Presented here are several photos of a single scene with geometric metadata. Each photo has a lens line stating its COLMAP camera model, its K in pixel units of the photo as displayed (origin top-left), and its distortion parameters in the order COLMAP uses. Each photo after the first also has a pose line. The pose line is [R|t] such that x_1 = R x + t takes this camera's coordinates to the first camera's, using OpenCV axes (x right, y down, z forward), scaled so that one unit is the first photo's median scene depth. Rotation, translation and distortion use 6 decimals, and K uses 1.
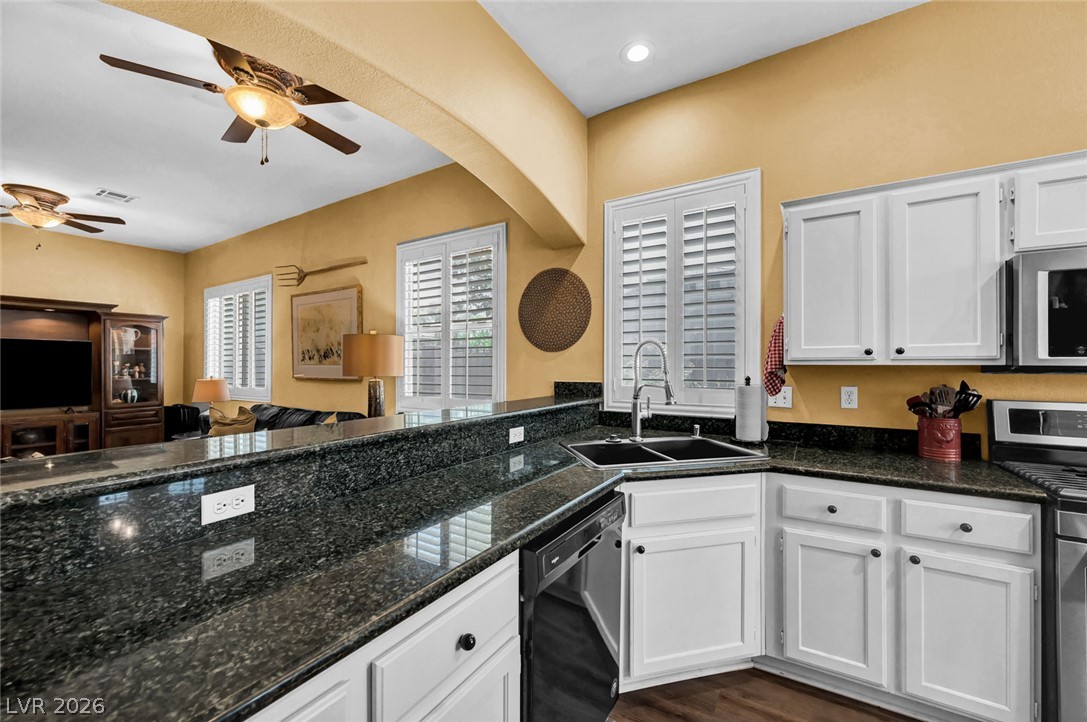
lens RADIAL K [[431.5, 0, 538.7], [0, 431.5, 364.2], [0, 0, 1]] dist [0.001239, 0.000306]
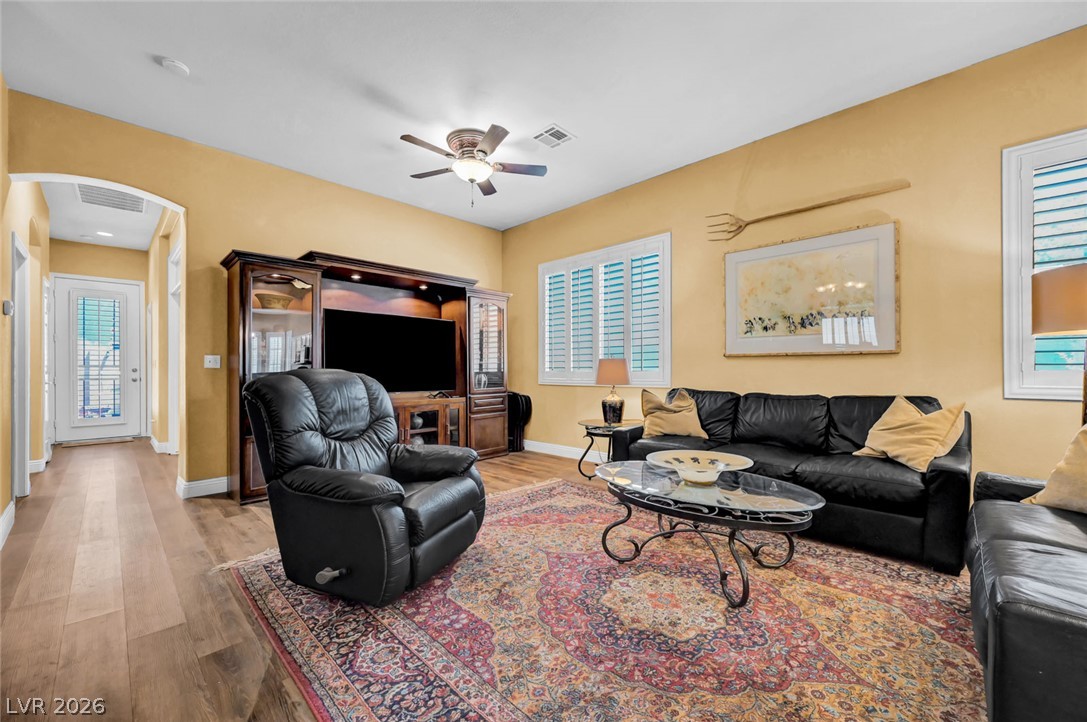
lens RADIAL K [[431.5, 0, 542.8], [0, 431.5, 366.8], [0, 0, 1]] dist [0.001239, 0.000306]
pose [[0.976057, -0.001851, -0.217508, -1.522259], [0.001255, 0.999995, -0.002877, 0.113601], [0.217512, 0.002535, 0.976054, 0.327307]]
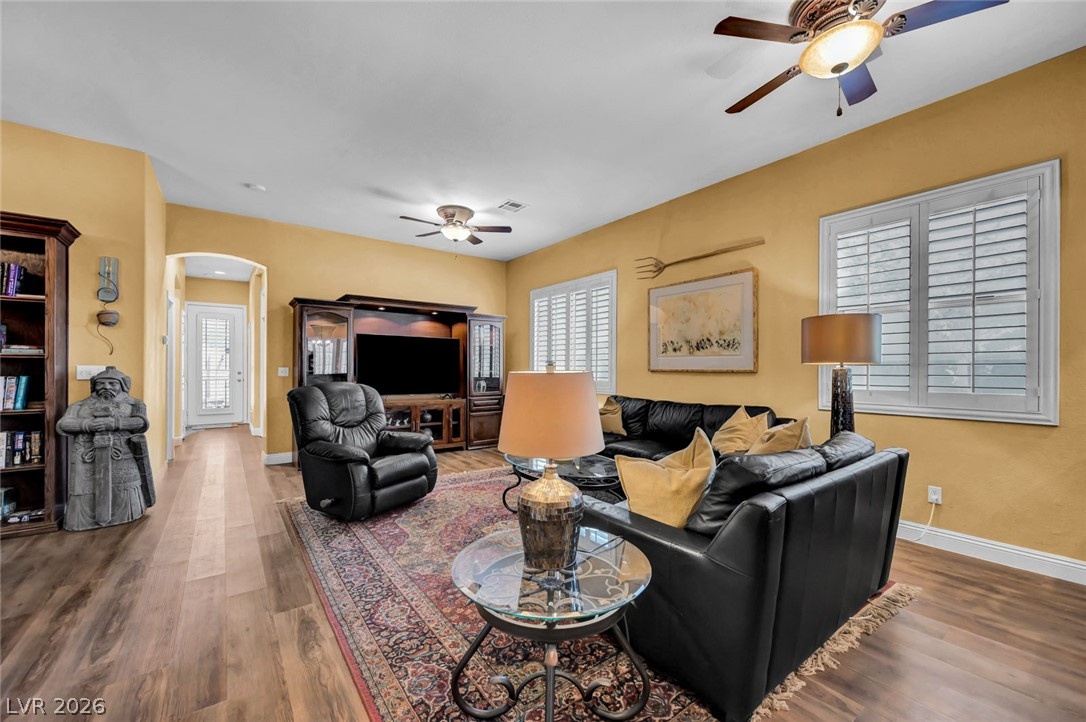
lens RADIAL K [[431.1, 0, 544.1], [0, 431.1, 365.2], [0, 0, 1]] dist [0.001239, 0.000306]
pose [[0.932183, 0.003831, -0.361968, -0.918021], [-0.004935, 0.999986, -0.002126, 0.049579], [0.361954, 0.003769, 0.932188, -0.030474]]
